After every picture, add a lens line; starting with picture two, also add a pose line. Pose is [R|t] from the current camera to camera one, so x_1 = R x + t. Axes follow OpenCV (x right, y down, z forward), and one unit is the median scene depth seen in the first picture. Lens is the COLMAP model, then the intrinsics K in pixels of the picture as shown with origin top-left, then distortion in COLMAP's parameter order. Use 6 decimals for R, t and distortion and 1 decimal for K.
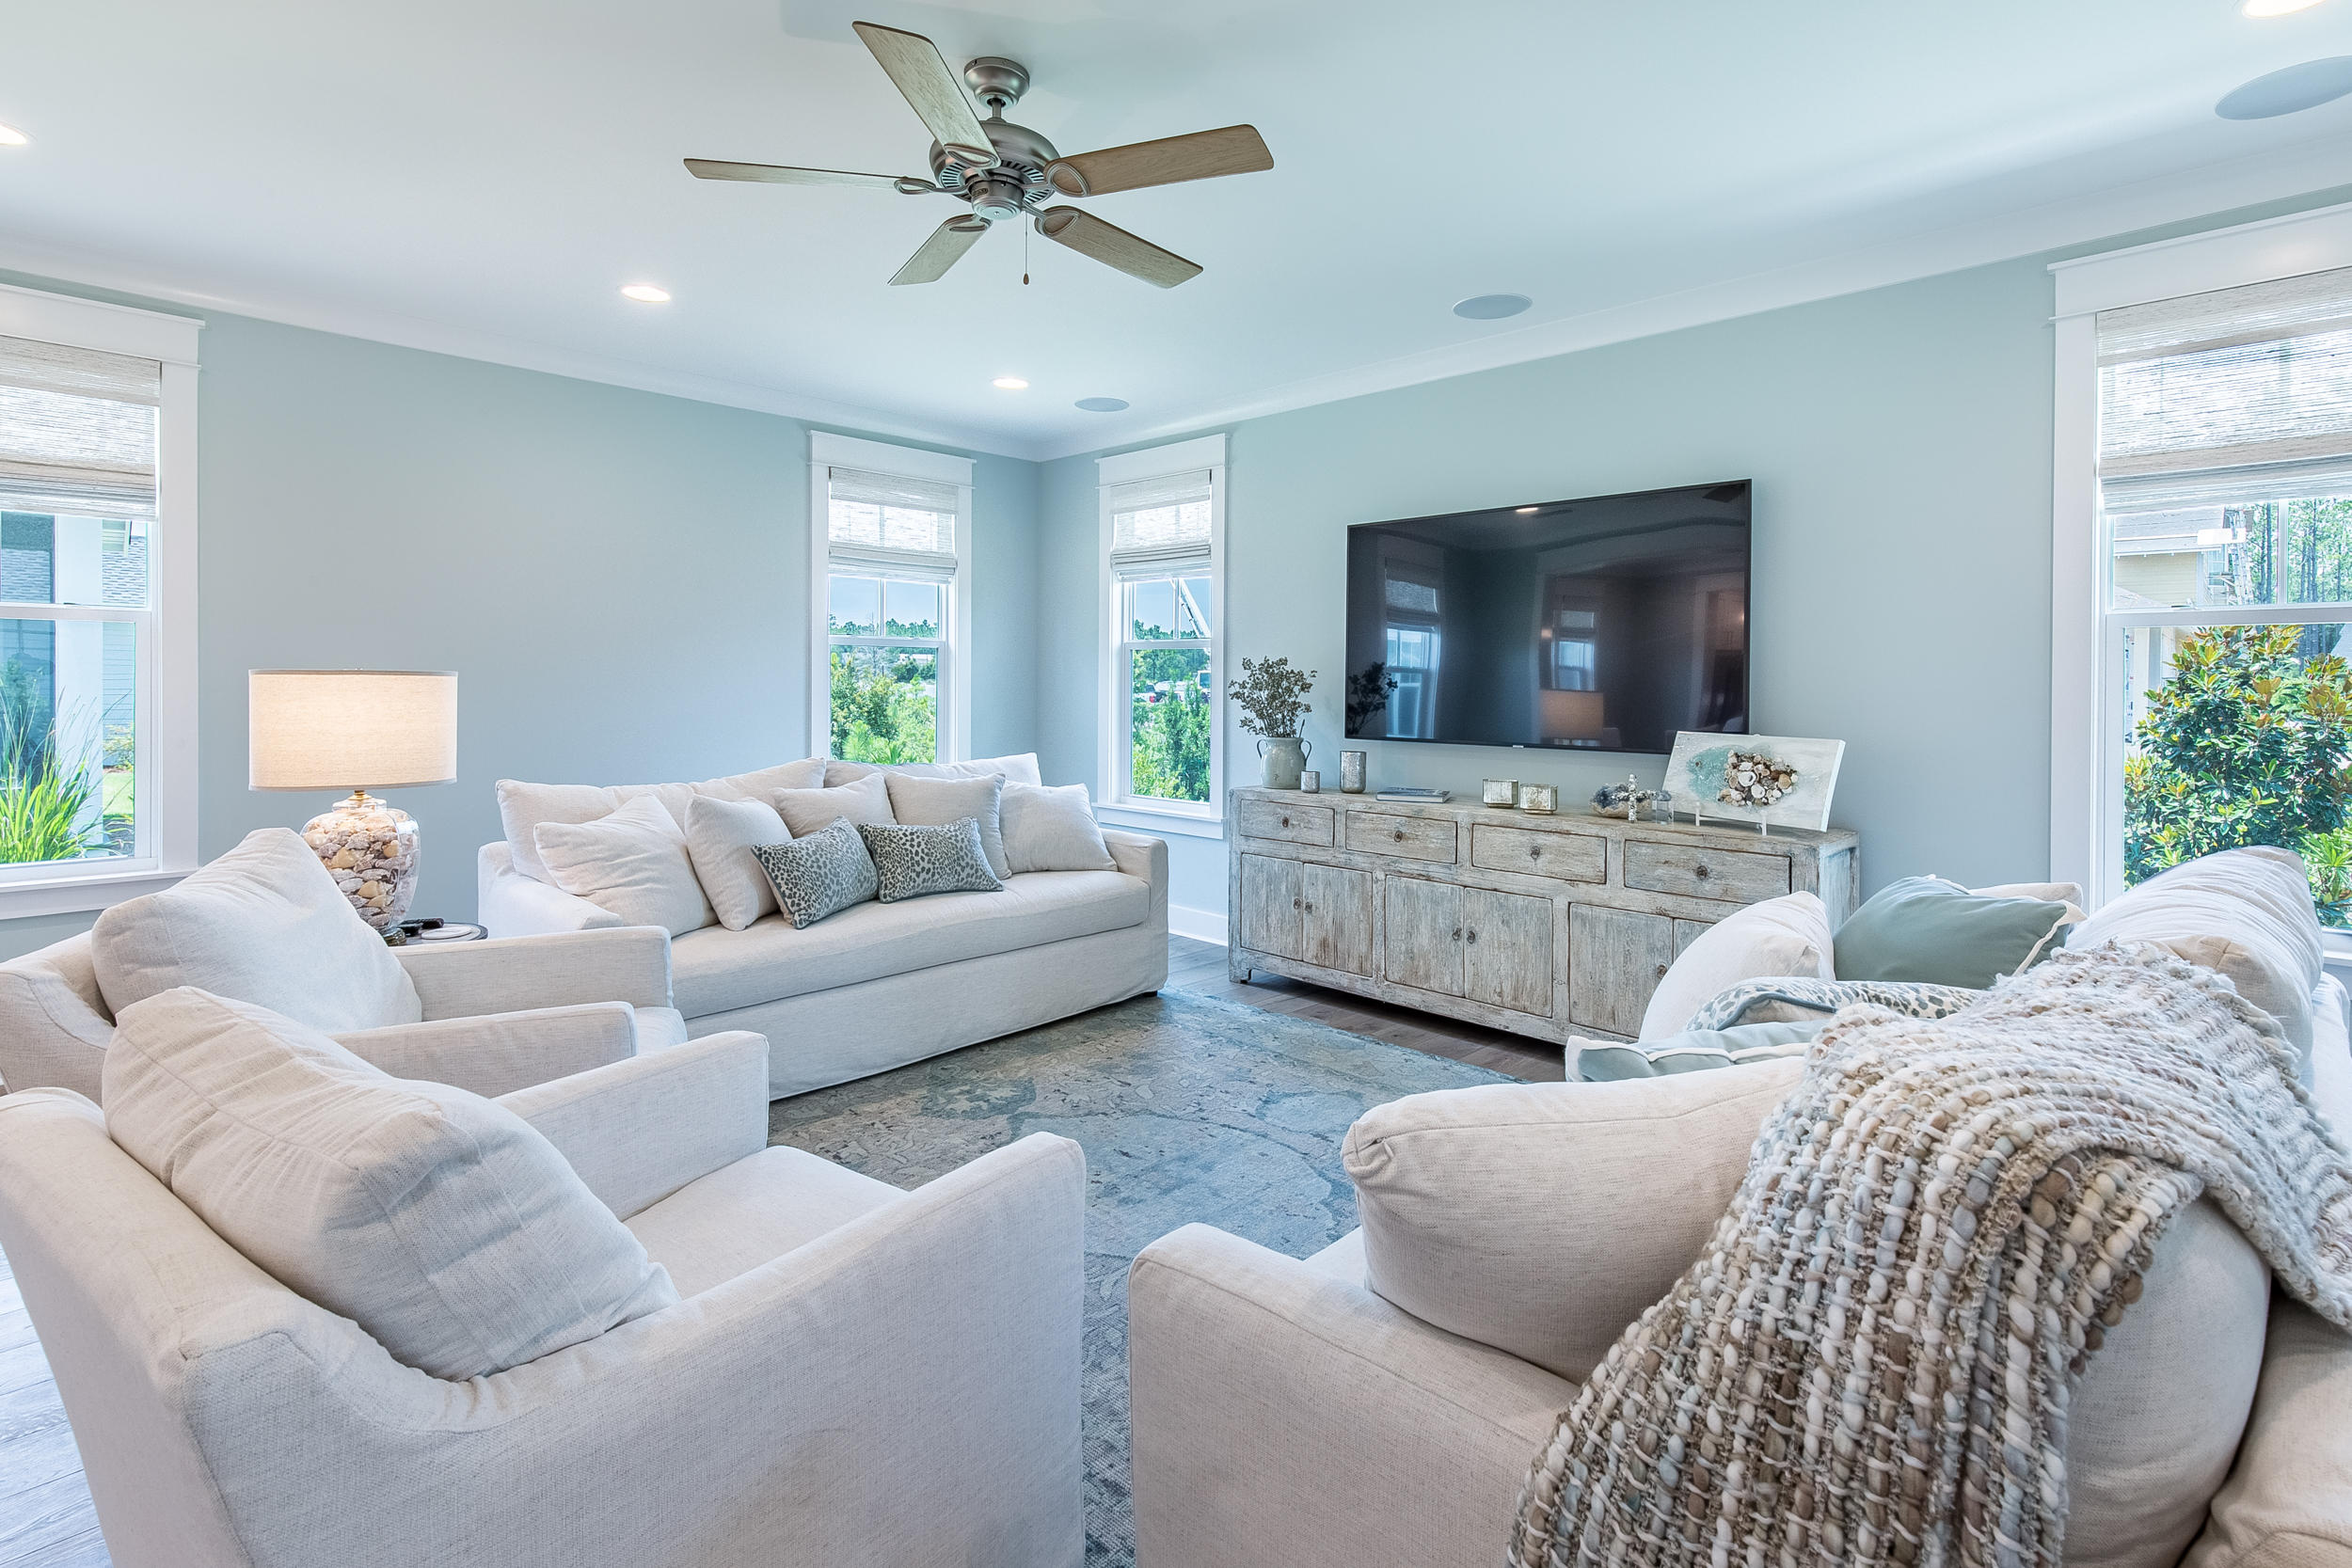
lens RADIAL K [[1072.6, 0, 1215.9], [0, 1072.6, 693.5], [0, 0, 1]] dist [0.010095, -0.002394]
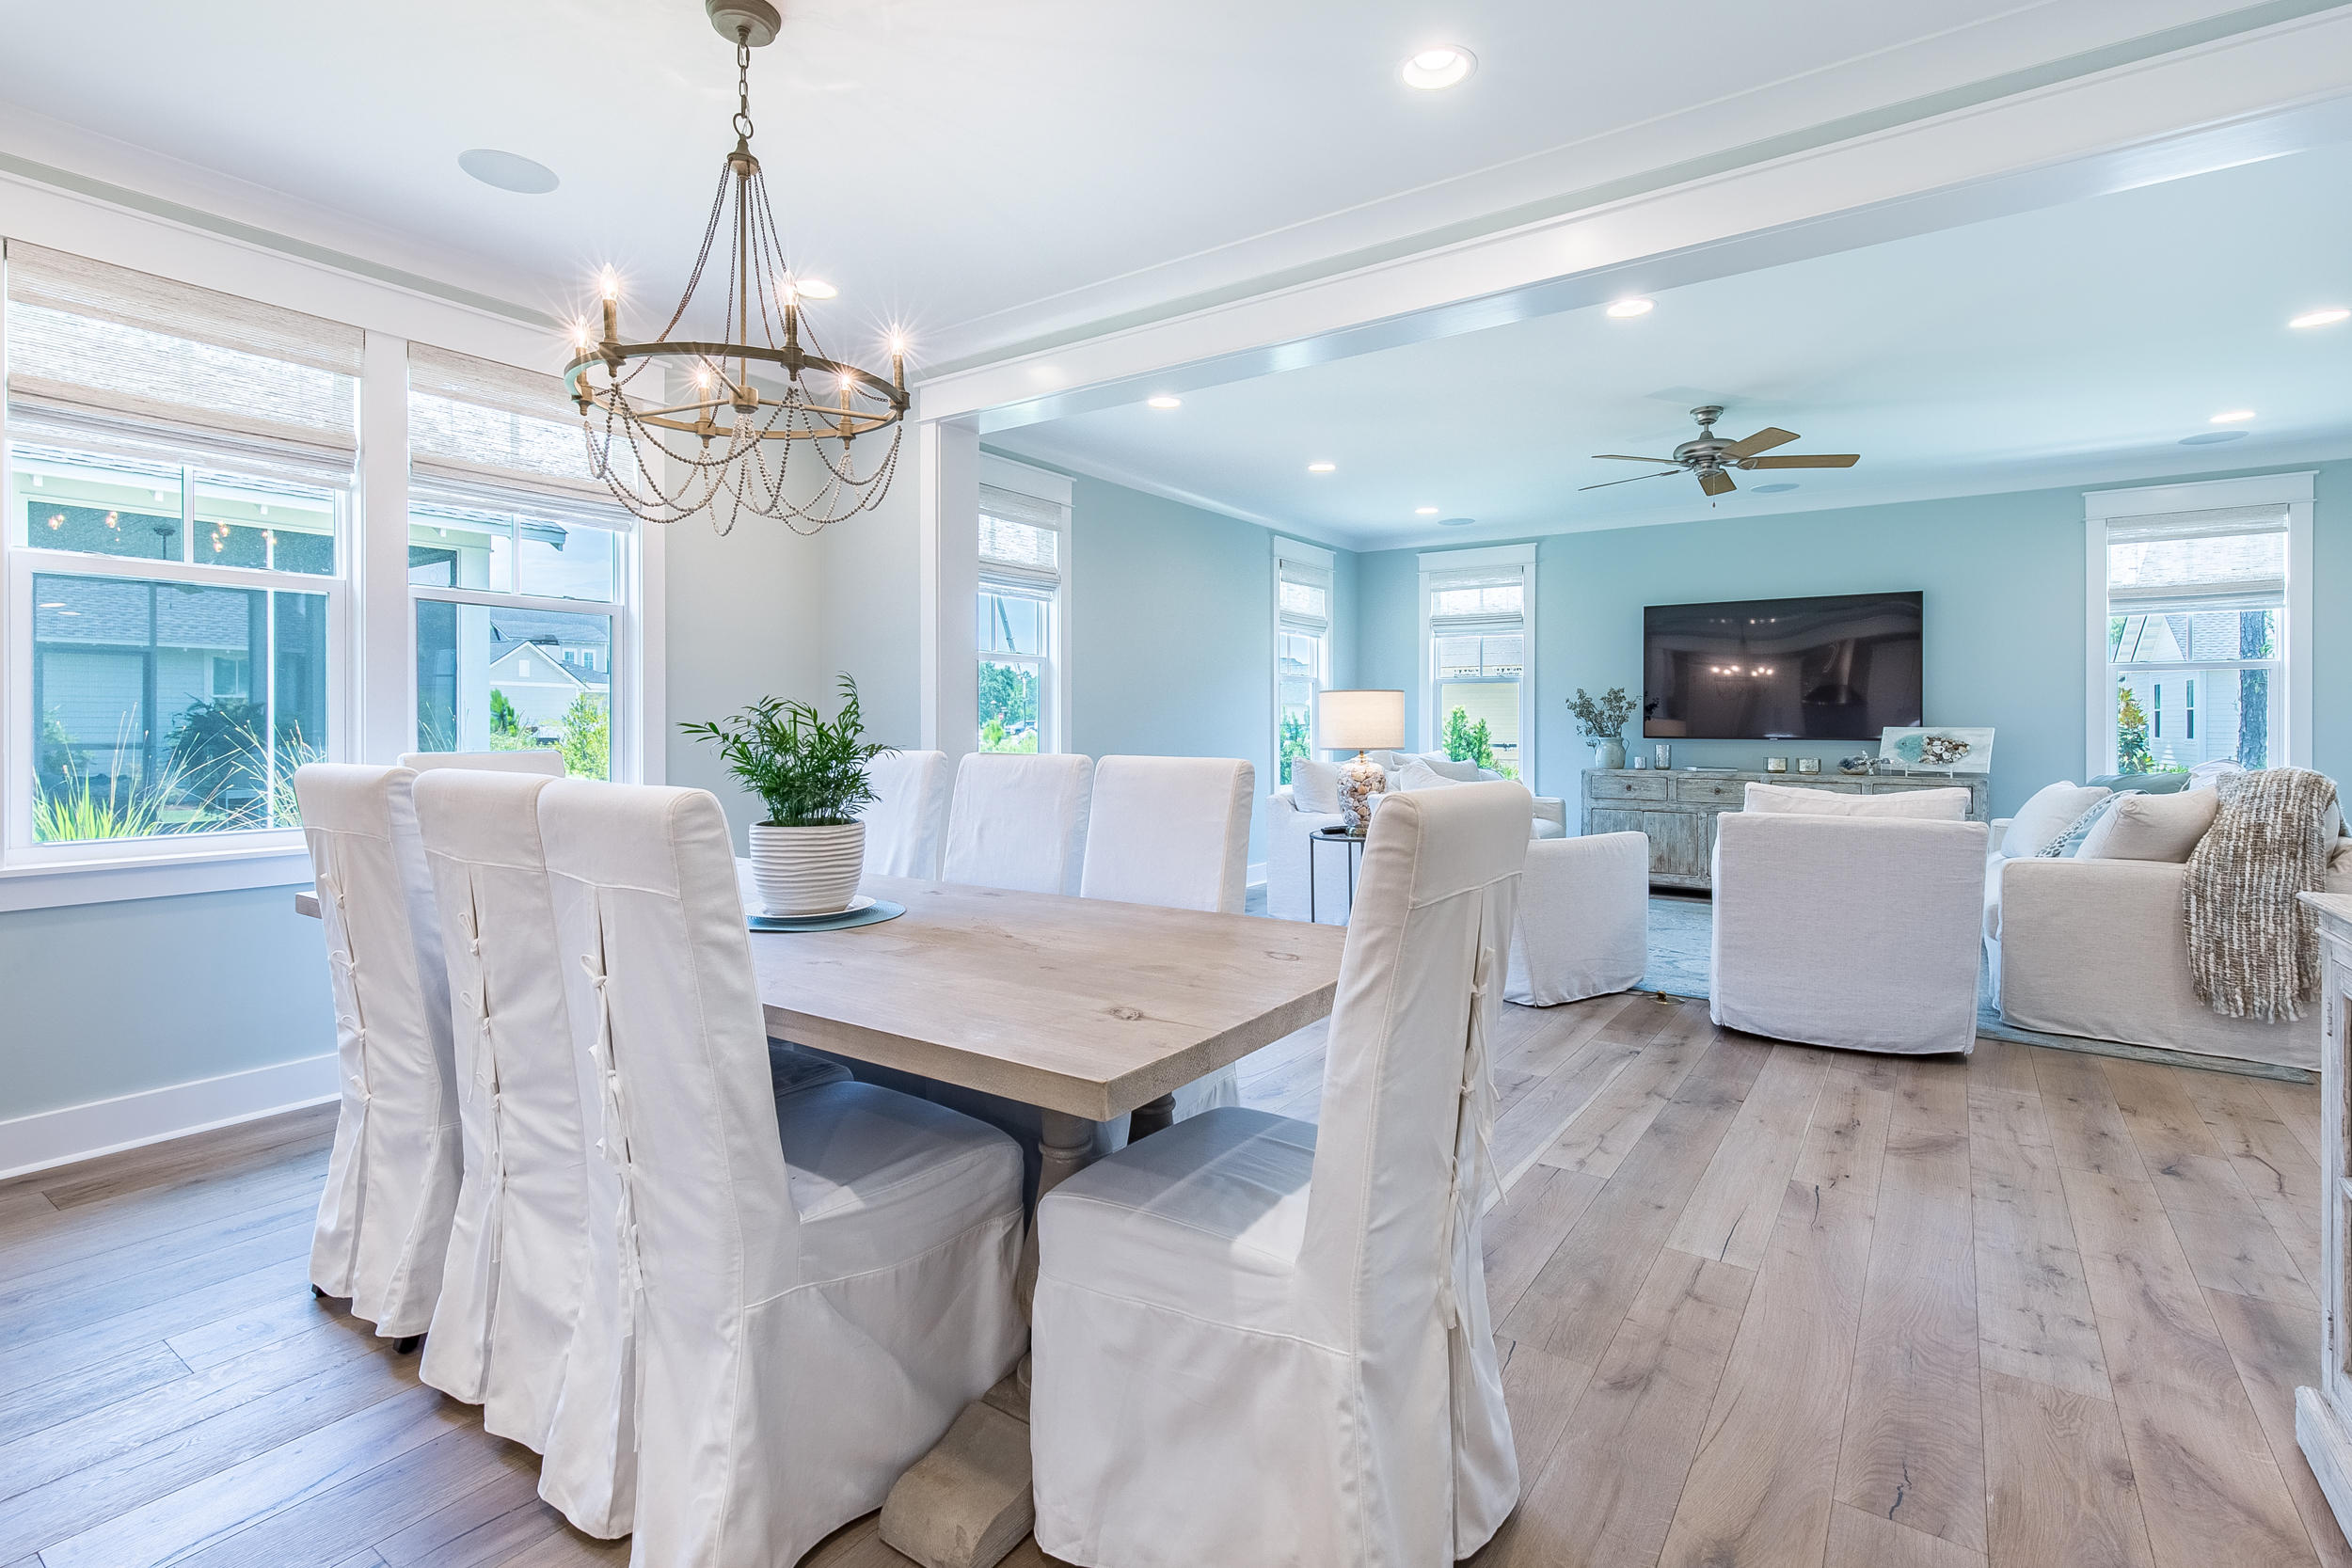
lens RADIAL K [[1072.6, 0, 1211.0], [0, 1072.6, 731.1], [0, 0, 1]] dist [0.010095, -0.002394]
pose [[0.986923, -0.005055, 0.161112, -0.993057], [0.005618, 0.999980, -0.003039, 0.040940], [-0.161094, 0.003905, 0.986931, -0.622731]]
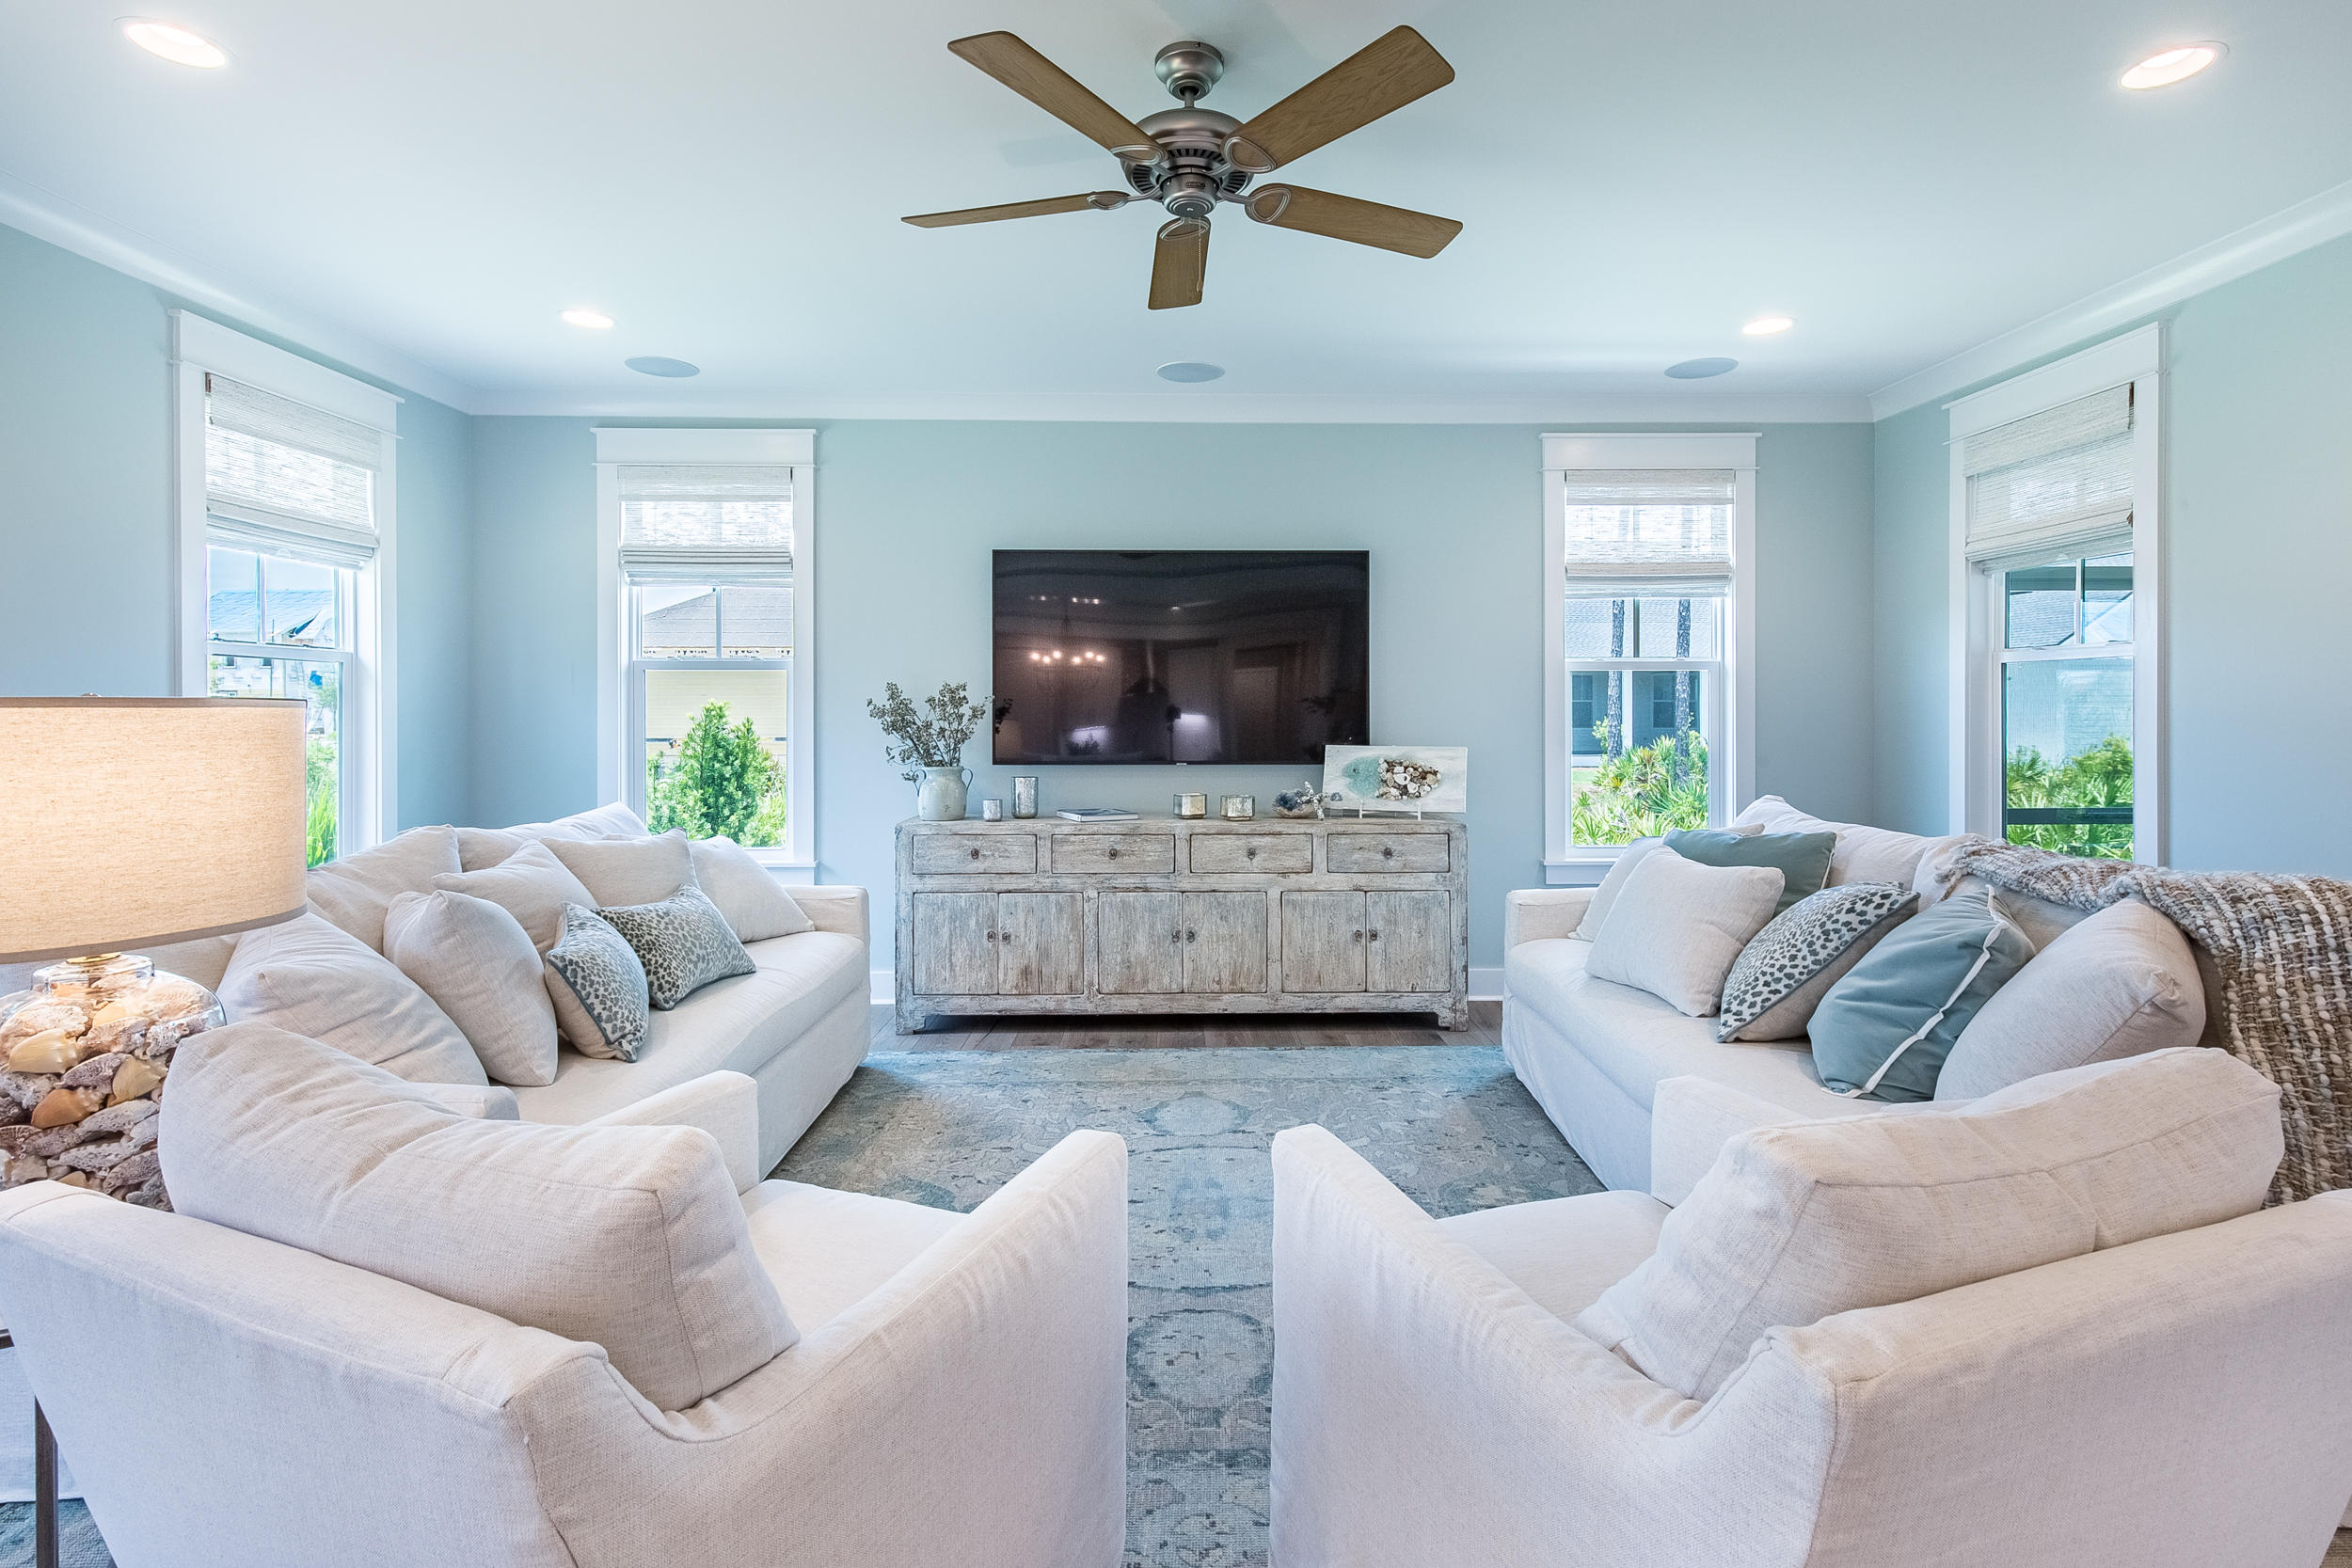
lens RADIAL K [[1072.6, 0, 1167.1], [0, 1072.6, 712.9], [0, 0, 1]] dist [0.010095, -0.002394]
pose [[0.725729, -0.011012, 0.687893, -0.561725], [0.012462, 0.999918, 0.002859, -0.008374], [-0.687868, 0.006497, 0.725807, 0.218280]]
